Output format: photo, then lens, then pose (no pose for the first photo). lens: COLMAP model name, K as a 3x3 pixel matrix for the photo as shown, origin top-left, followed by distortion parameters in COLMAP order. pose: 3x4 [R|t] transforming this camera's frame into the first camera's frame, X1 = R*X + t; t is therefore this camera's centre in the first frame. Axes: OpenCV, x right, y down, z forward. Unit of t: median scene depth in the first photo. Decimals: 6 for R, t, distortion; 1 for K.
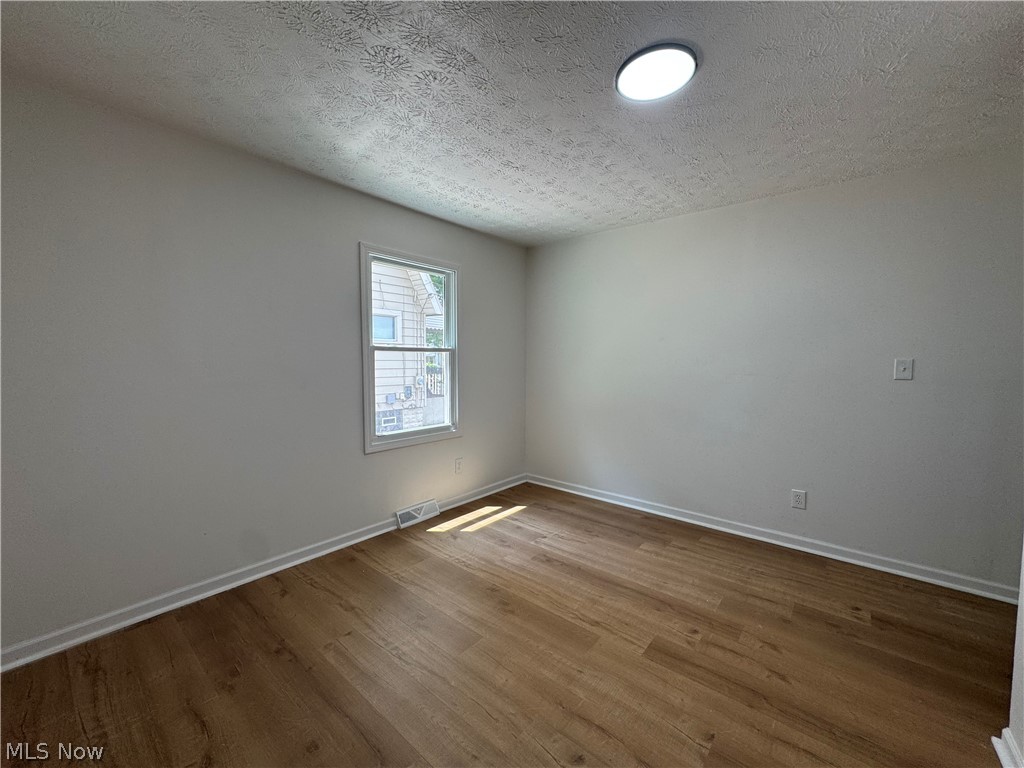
lens RADIAL K [[410.7, 0, 513.1], [0, 410.7, 382.6], [0, 0, 1]] dist [-0.004010, -0.000463]
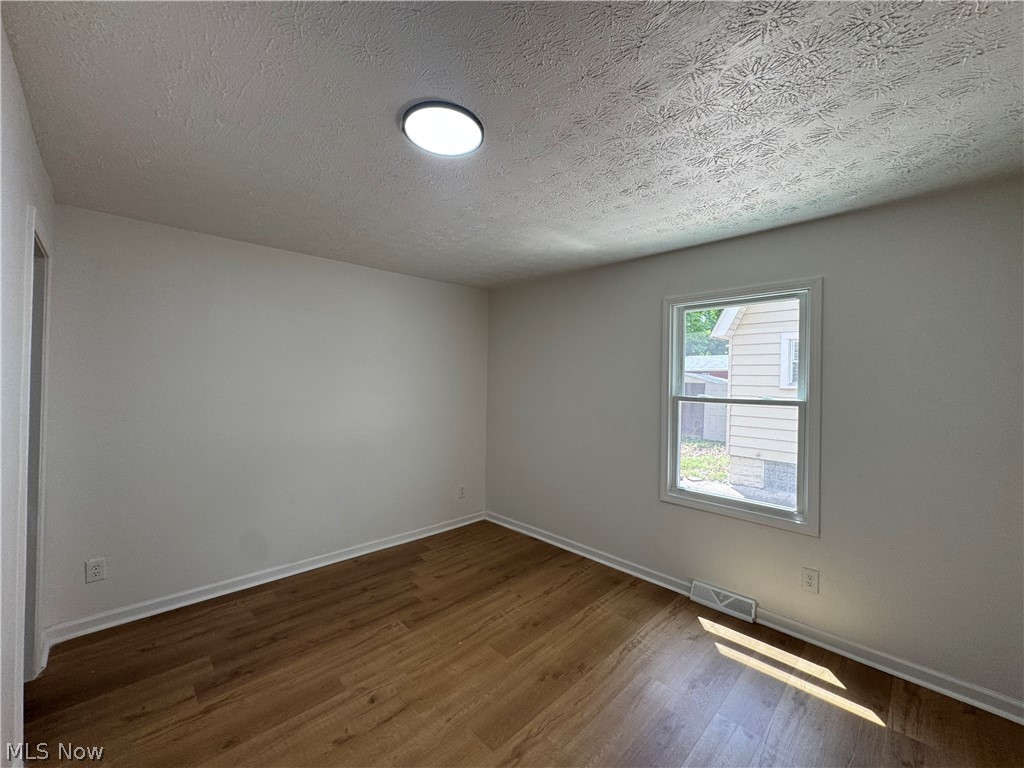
lens RADIAL K [[410.7, 0, 513.1], [0, 410.7, 382.6], [0, 0, 1]] dist [-0.004010, -0.000463]
pose [[-0.092262, -0.002211, -0.995732, 0.942929], [-0.078534, 0.996899, 0.005063, -0.130698], [0.992633, 0.078666, -0.092150, 0.948391]]
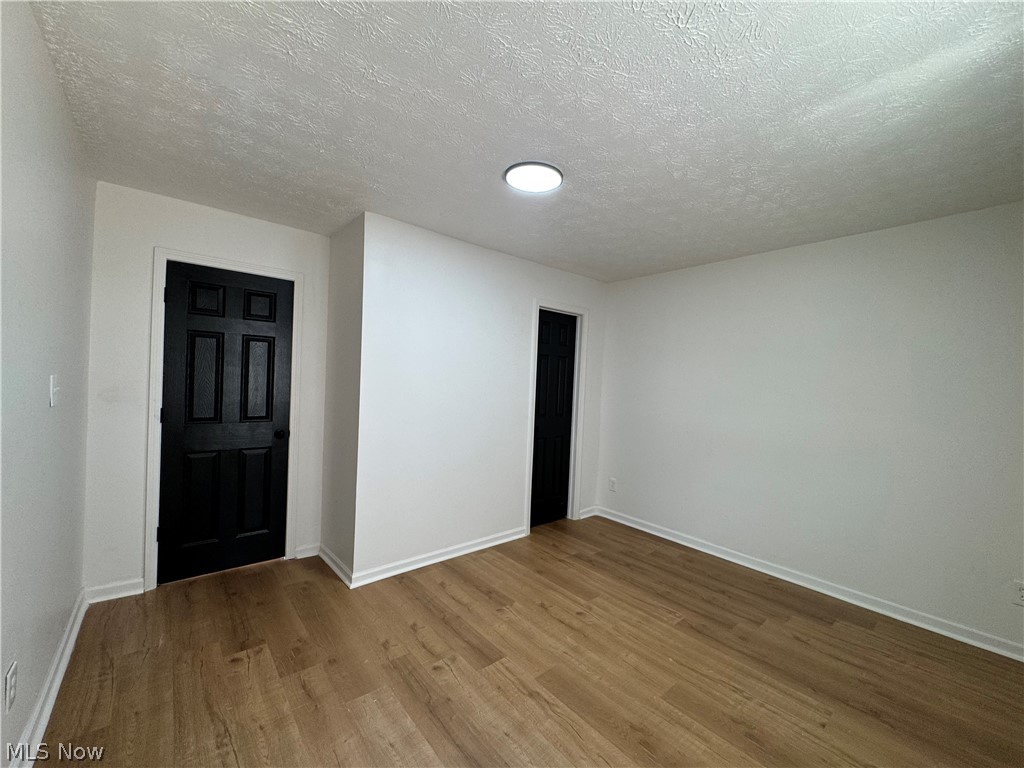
lens RADIAL K [[410.7, 0, 513.1], [0, 410.7, 382.6], [0, 0, 1]] dist [-0.004010, -0.000463]
pose [[-0.984881, -0.042632, 0.167907, 0.116598], [-0.031693, 0.997229, 0.067298, -0.131705], [-0.170311, 0.060959, -0.983503, 1.726525]]
